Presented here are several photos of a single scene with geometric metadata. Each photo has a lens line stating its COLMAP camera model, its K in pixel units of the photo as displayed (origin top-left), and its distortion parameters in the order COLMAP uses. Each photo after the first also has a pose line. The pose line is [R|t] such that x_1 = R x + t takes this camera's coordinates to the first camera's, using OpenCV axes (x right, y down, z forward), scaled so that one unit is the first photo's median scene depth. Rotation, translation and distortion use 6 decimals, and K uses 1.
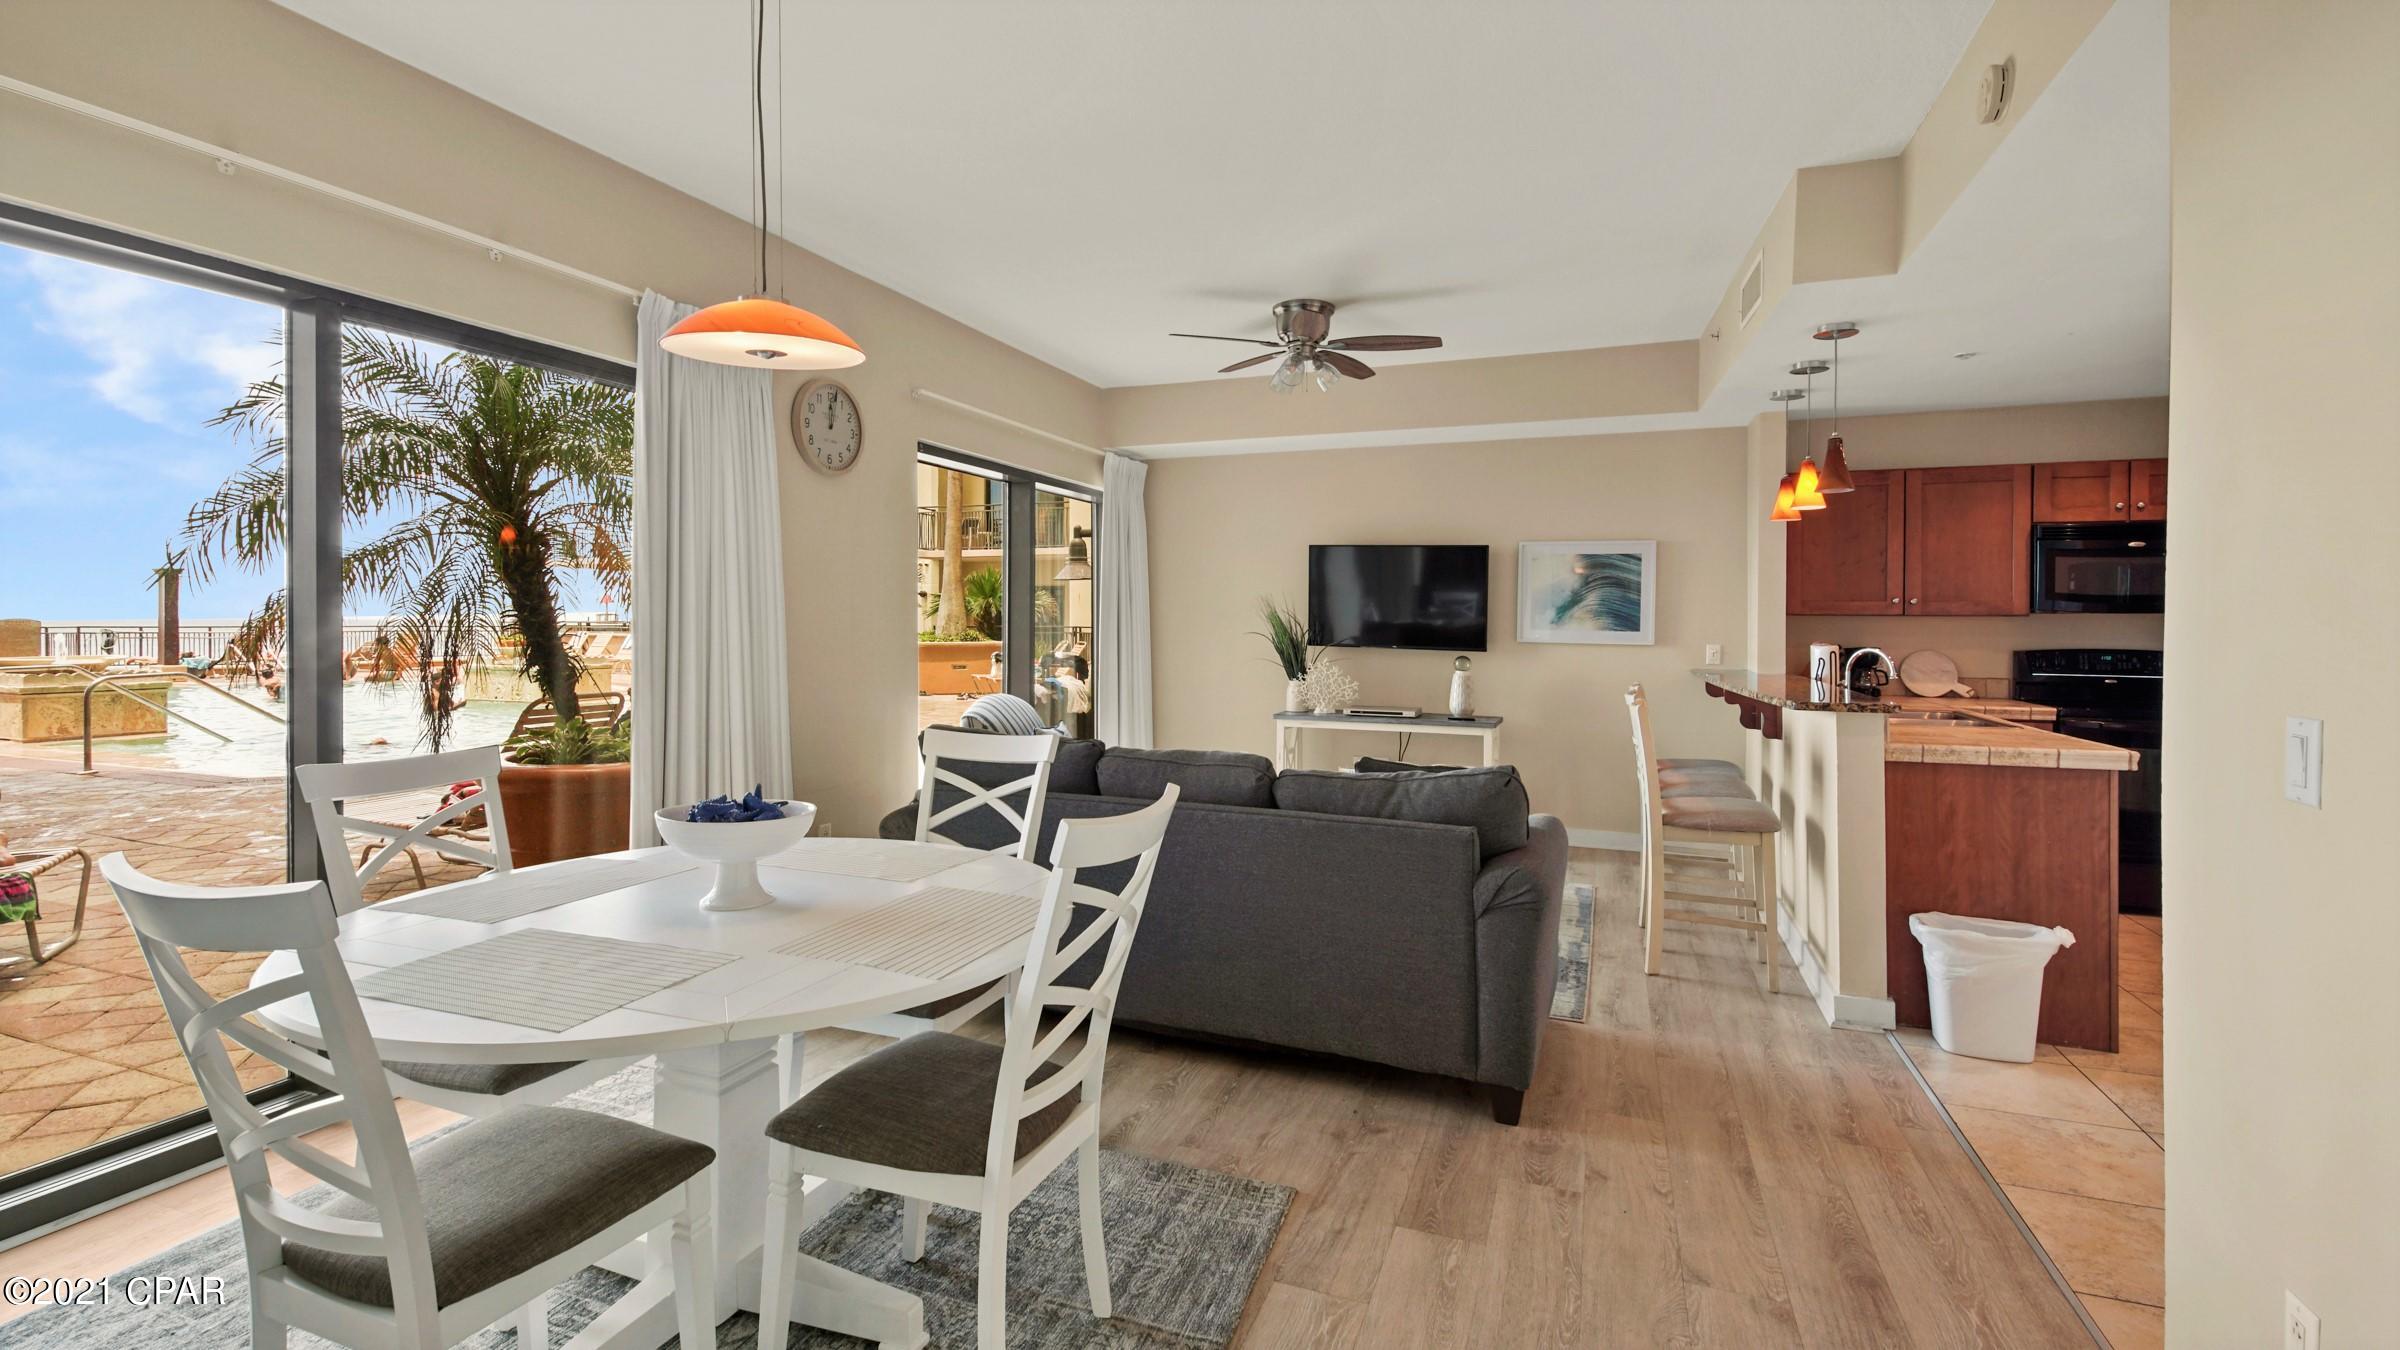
lens RADIAL K [[1047.3, 0, 1188.5], [0, 1047.3, 660.6], [0, 0, 1]] dist [-0.000445, -0.013396]
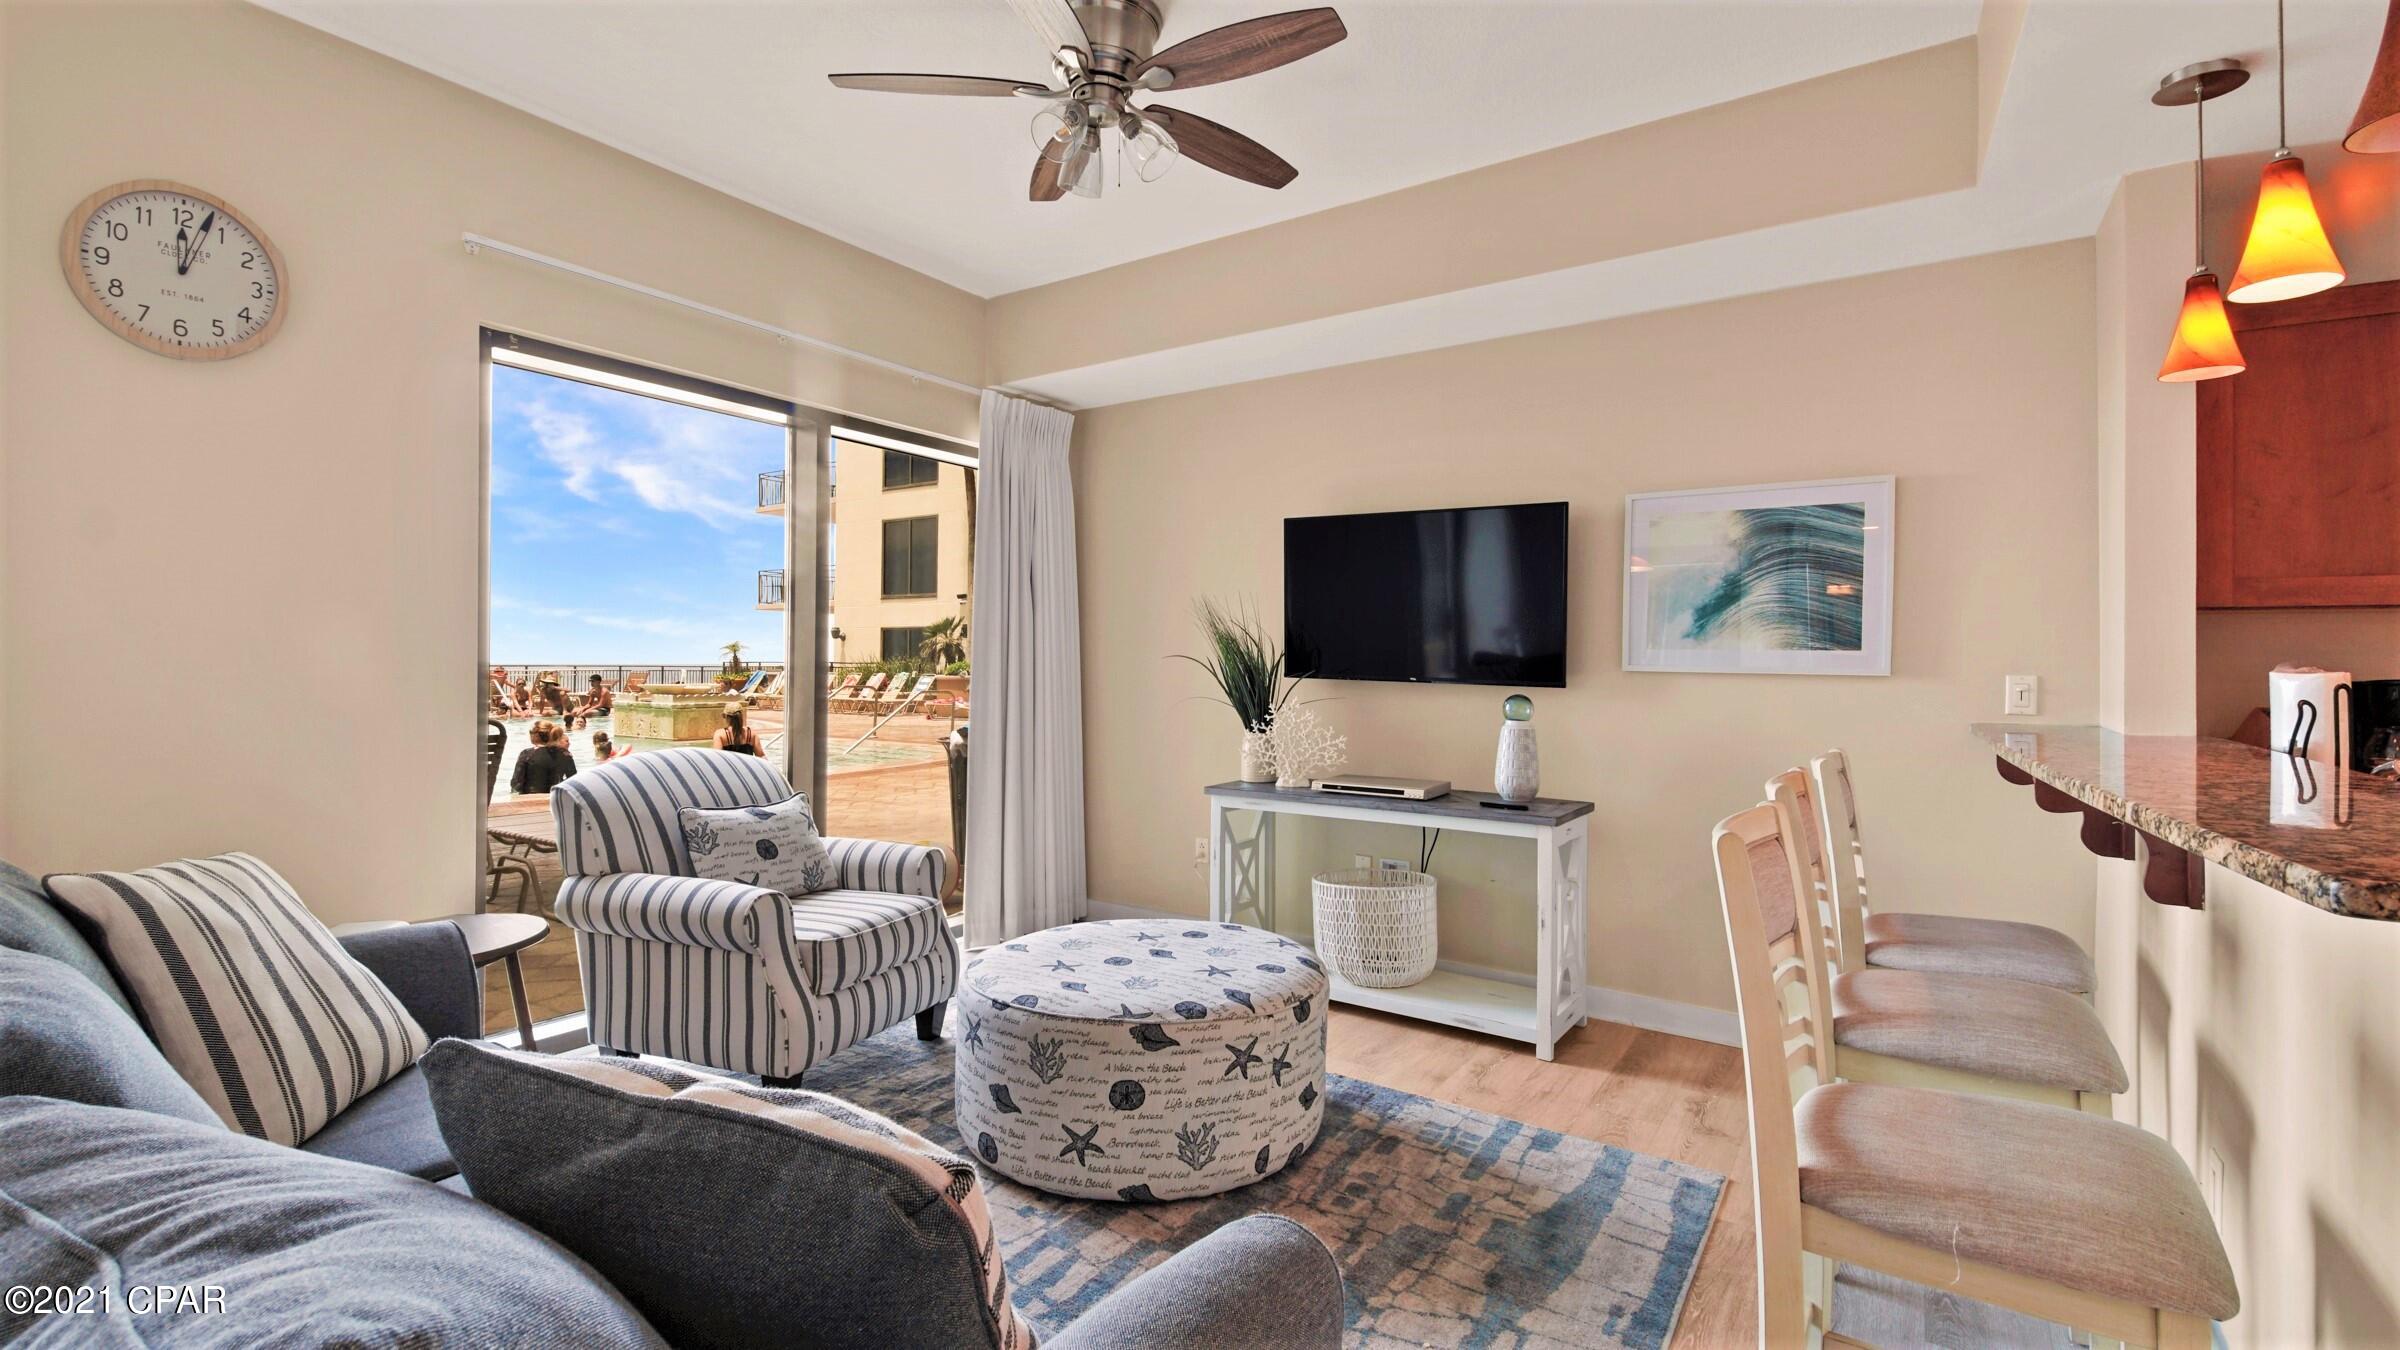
lens RADIAL K [[1034.6, 0, 1200.0], [0, 1034.6, 675.0], [0, 0, 1]] dist [0.022311, -0.016356]
pose [[0.975529, 0.003760, -0.219840, 0.368962], [-0.009785, 0.999606, -0.026324, 0.003019], [0.219654, 0.027831, 0.975181, 0.688485]]
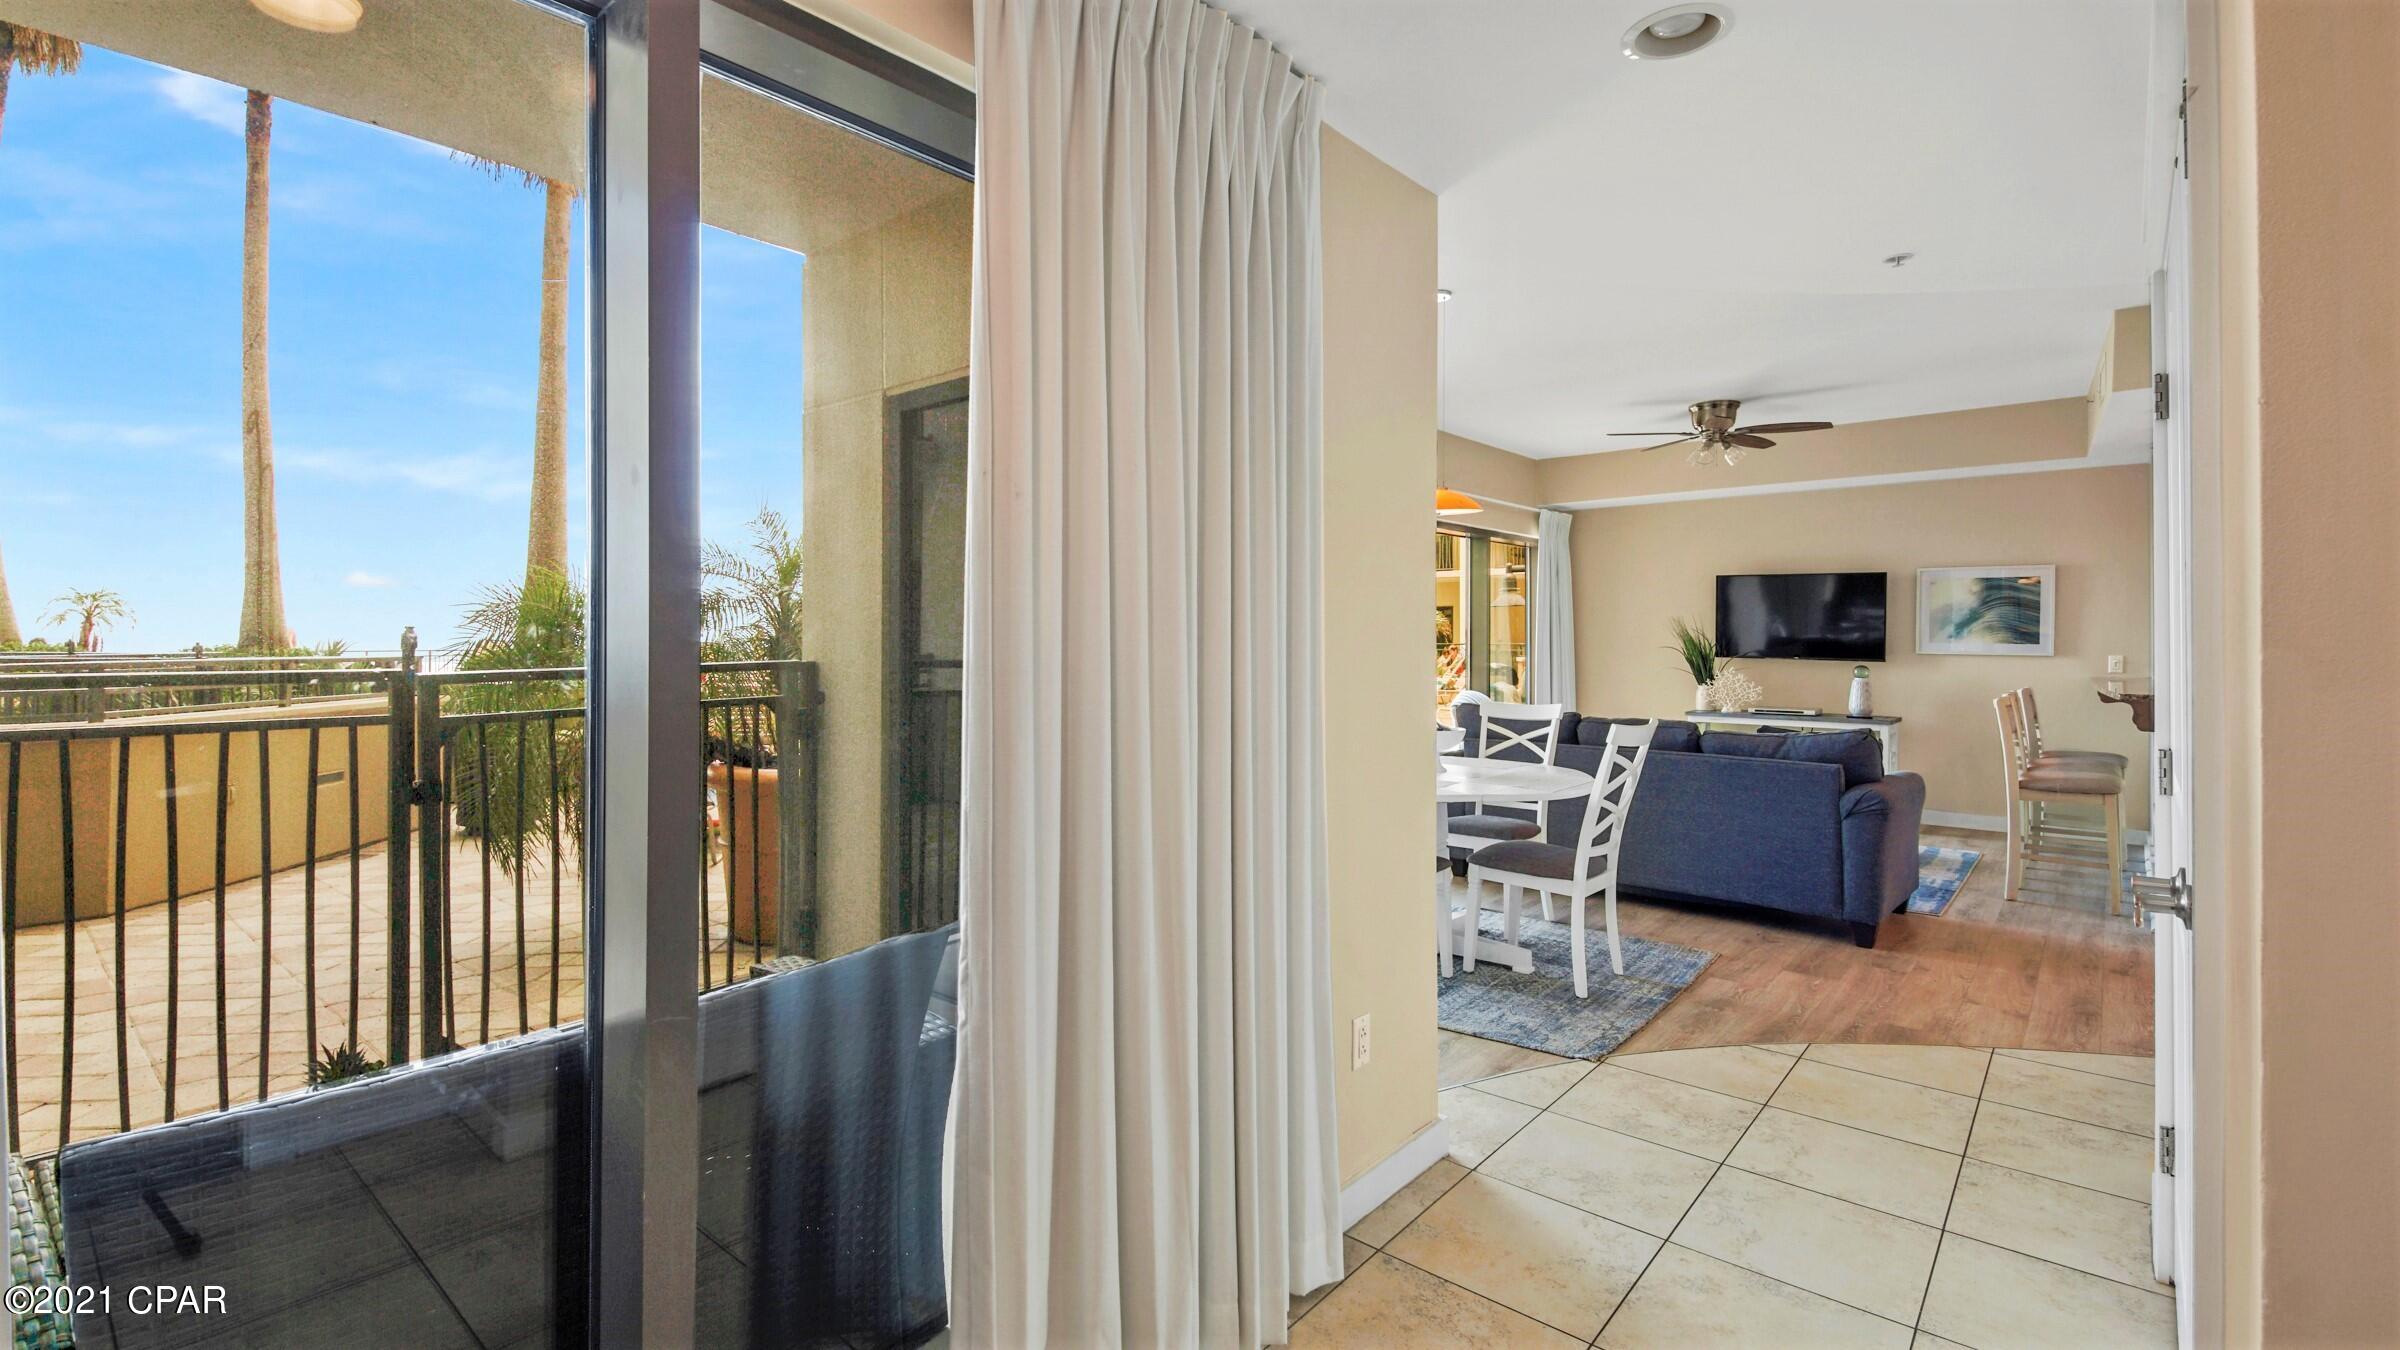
lens RADIAL K [[1085.1, 0, 1155.4], [0, 1085.1, 654.3], [0, 0, 1]] dist [-0.002963, -0.000829]
pose [[0.938273, -0.001017, -0.345894, -0.110627], [-0.007123, 0.999727, -0.022261, 0.027351], [0.345822, 0.023350, 0.938010, -0.740392]]
